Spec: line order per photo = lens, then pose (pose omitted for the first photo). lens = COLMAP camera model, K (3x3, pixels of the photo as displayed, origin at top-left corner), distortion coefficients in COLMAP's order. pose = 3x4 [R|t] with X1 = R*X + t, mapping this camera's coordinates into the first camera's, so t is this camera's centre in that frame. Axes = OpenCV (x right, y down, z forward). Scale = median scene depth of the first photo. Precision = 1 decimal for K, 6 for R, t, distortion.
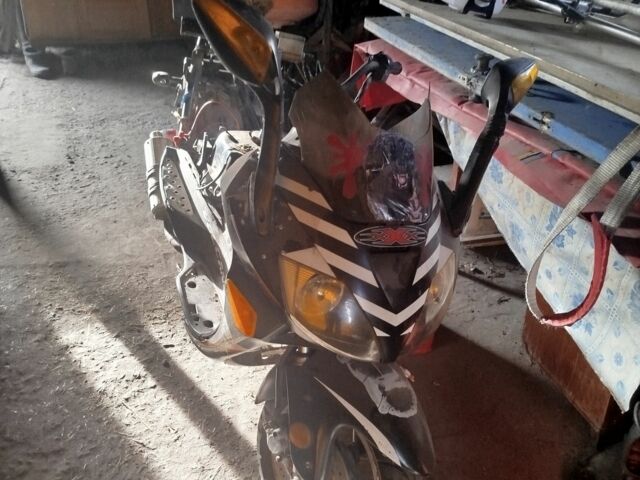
lens RADIAL K [[593.6, 0, 317.0], [0, 593.6, 239.4], [0, 0, 1]] dist [0.006377, 0.000000]
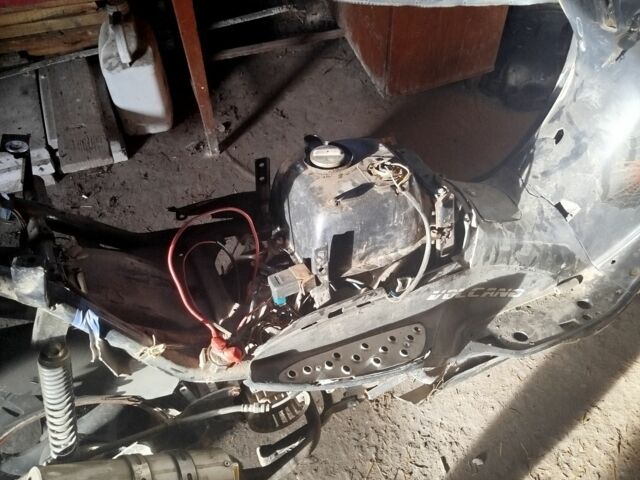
lens RADIAL K [[593.6, 0, 320.7], [0, 593.6, 243.3], [0, 0, 1]] dist [0.006377, 0.000000]
pose [[-0.079550, -0.804281, 0.588900, -0.438127], [0.507304, 0.475882, 0.718456, -0.487340], [-0.858088, 0.355904, 0.370159, 0.806566]]
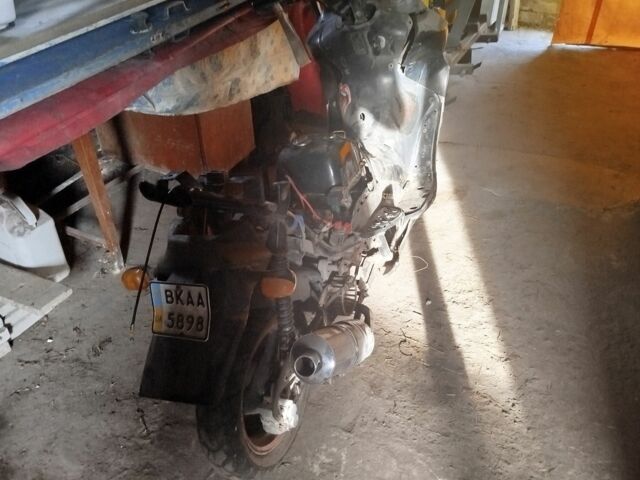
lens RADIAL K [[593.6, 0, 316.3], [0, 593.6, 238.6], [0, 0, 1]] dist [0.006377, 0.000000]
pose [[-0.745549, -0.398580, 0.534125, -0.638743], [0.338669, 0.463667, 0.818728, -0.820464], [-0.573985, 0.791294, -0.210700, 1.247473]]
